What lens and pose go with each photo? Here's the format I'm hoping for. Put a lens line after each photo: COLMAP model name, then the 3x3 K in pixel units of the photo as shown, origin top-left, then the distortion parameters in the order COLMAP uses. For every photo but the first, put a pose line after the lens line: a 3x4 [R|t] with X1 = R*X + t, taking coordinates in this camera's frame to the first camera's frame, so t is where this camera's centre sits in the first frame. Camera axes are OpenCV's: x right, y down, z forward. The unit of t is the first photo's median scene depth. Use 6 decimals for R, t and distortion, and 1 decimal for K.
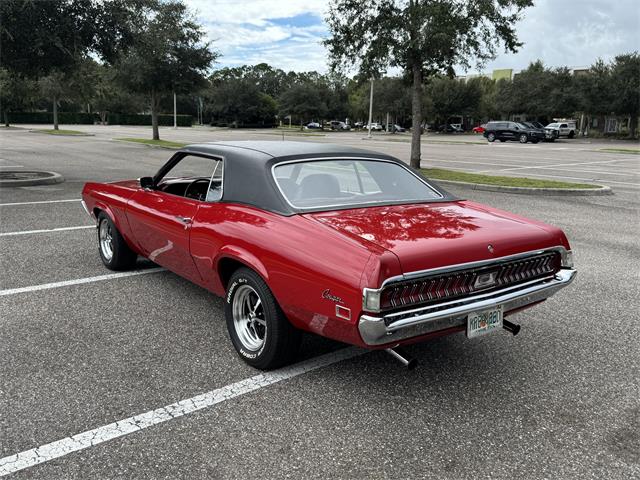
lens RADIAL K [[590.7, 0, 323.0], [0, 590.7, 240.7], [0, 0, 1]] dist [-0.002976, -0.020114]
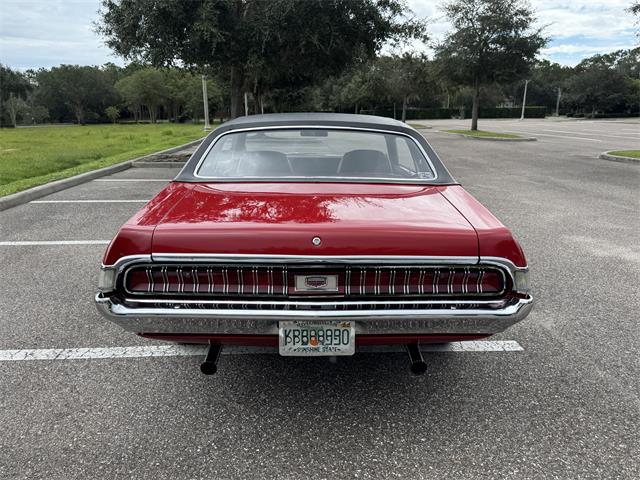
lens RADIAL K [[550.5, 0, 322.7], [0, 550.5, 238.2], [0, 0, 1]] dist [0.042461, -0.093162]
pose [[0.780465, 0.104164, -0.616461, 0.169728], [-0.095301, 0.994321, 0.047356, -0.005582], [0.617893, 0.021790, 0.785960, 0.111663]]
